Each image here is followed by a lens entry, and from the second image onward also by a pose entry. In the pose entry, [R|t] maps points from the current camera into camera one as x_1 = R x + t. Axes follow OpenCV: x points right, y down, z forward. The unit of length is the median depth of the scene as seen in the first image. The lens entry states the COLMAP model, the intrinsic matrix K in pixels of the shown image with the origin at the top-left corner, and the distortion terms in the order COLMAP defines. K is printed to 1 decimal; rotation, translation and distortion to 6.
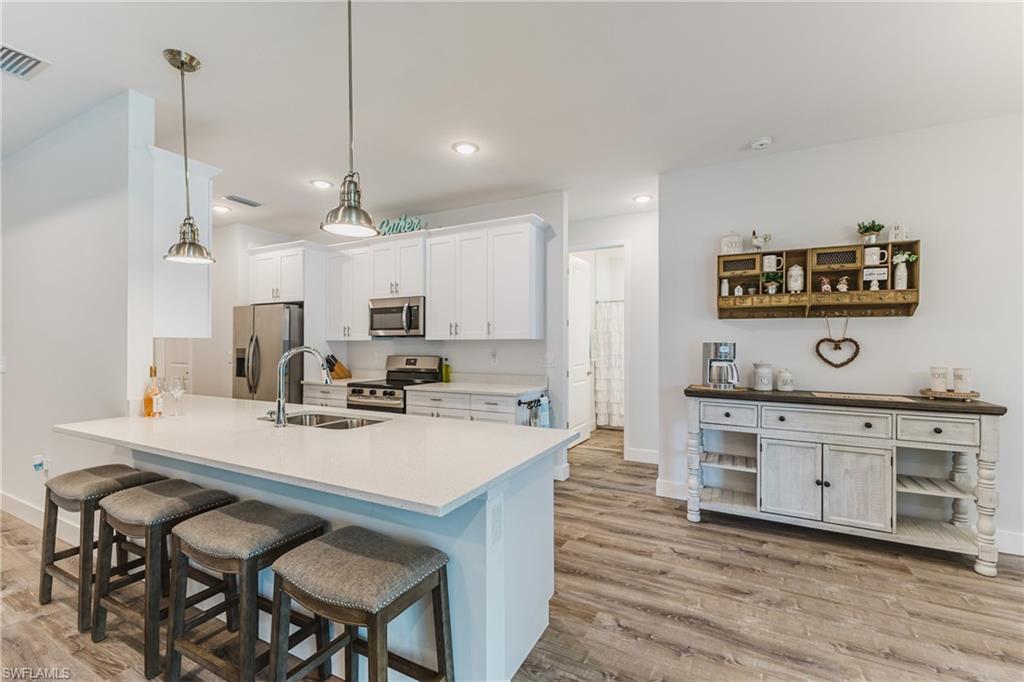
lens RADIAL K [[439.0, 0, 512.0], [0, 439.0, 341.0], [0, 0, 1]] dist [0.016560, -0.007284]
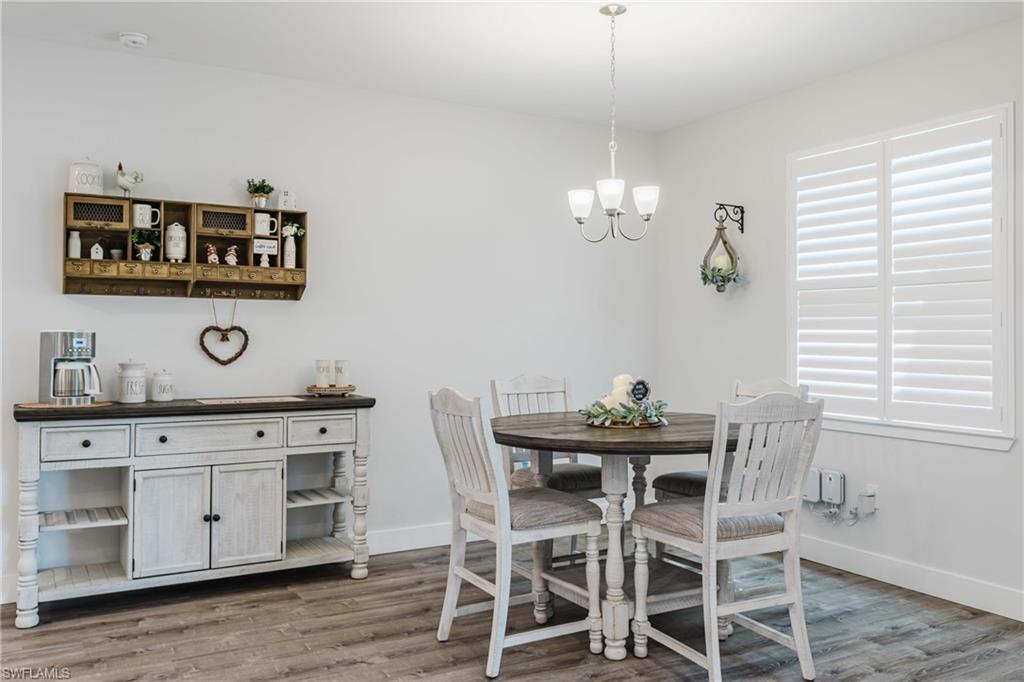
lens RADIAL K [[860.8, 0, 520.6], [0, 860.8, 333.1], [0, 0, 1]] dist [0.008154, 0.004129]
pose [[0.530465, -0.002852, 0.847702, -0.242417], [-0.004449, 0.999971, 0.006148, -0.005616], [-0.847695, -0.007032, 0.530437, -0.208747]]
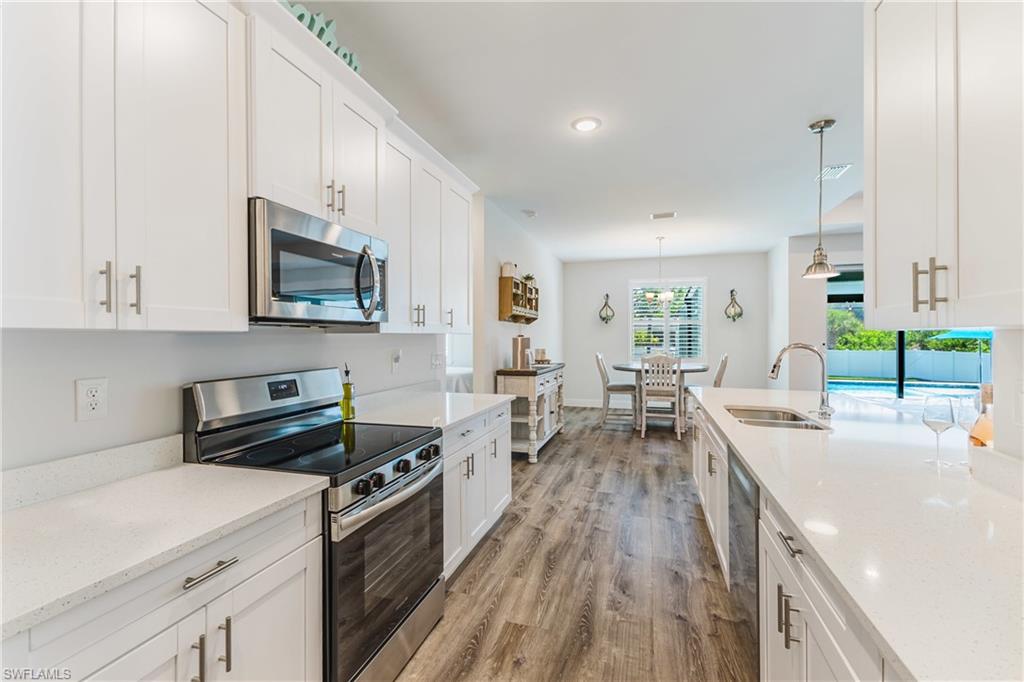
lens RADIAL K [[439.0, 0, 512.0], [0, 439.0, 341.0], [0, 0, 1]] dist [0.016560, -0.007284]
pose [[-0.177170, -0.004039, 0.984172, -1.008370], [0.004271, 0.999979, 0.004872, 0.006840], [-0.984171, 0.005067, -0.177149, 1.365230]]
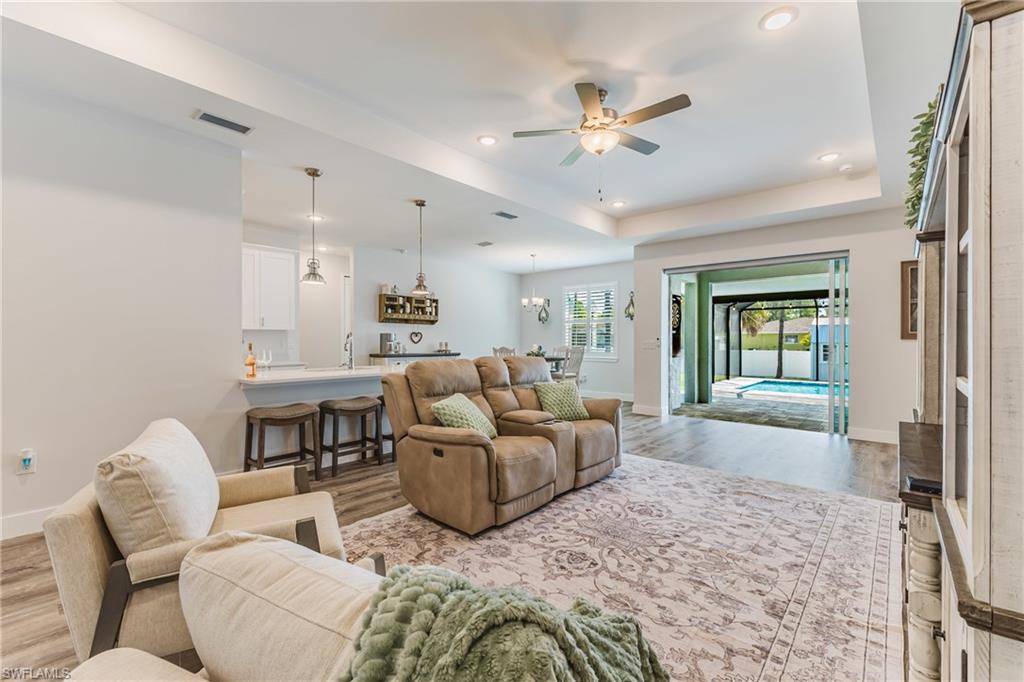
lens RADIAL K [[444.7, 0, 512.0], [0, 444.7, 341.0], [0, 0, 1]] dist [-0.001359, -0.000204]
pose [[0.230274, -0.003198, 0.973121, -1.667911], [-0.005655, 0.999973, 0.004624, 0.029972], [-0.973109, -0.006568, 0.230250, -0.146830]]
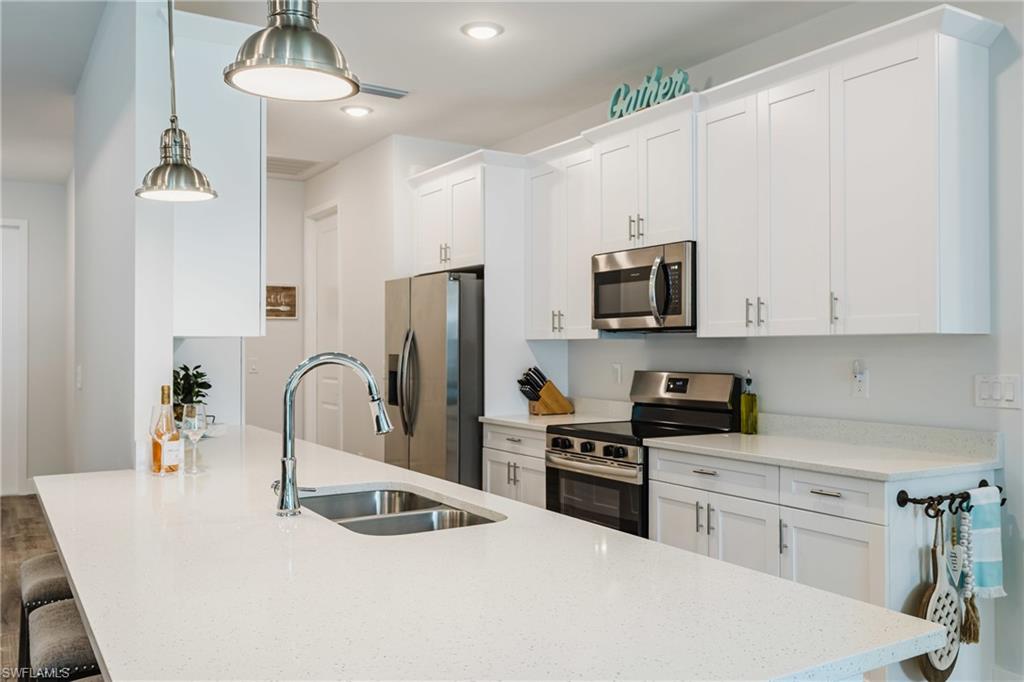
lens RADIAL K [[860.8, 0, 520.6], [0, 860.8, 333.1], [0, 0, 1]] dist [0.008154, 0.004129]
pose [[0.861239, -0.009483, -0.508111, 0.139099], [0.005309, 0.999939, -0.009664, 0.001470], [0.508172, 0.005626, 0.861237, 0.216928]]
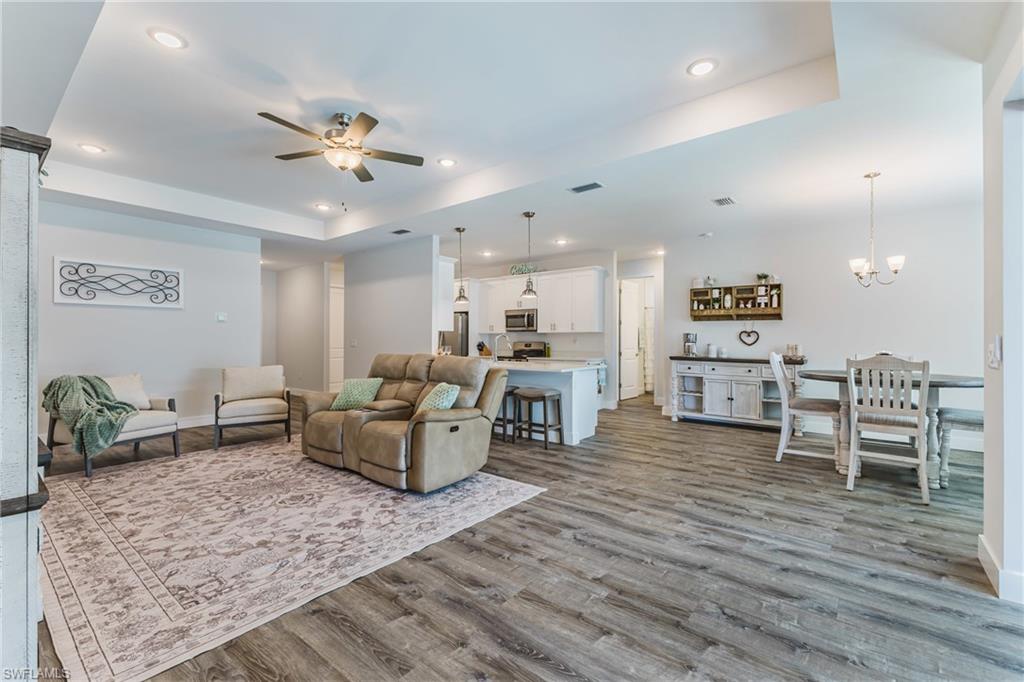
lens RADIAL K [[439.0, 0, 512.0], [0, 439.0, 341.0], [0, 0, 1]] dist [0.016560, -0.007284]
pose [[0.982100, 0.002484, -0.188345, 0.060799], [-0.000875, 0.999962, 0.008629, 0.022929], [0.188360, -0.008310, 0.982065, -1.147790]]
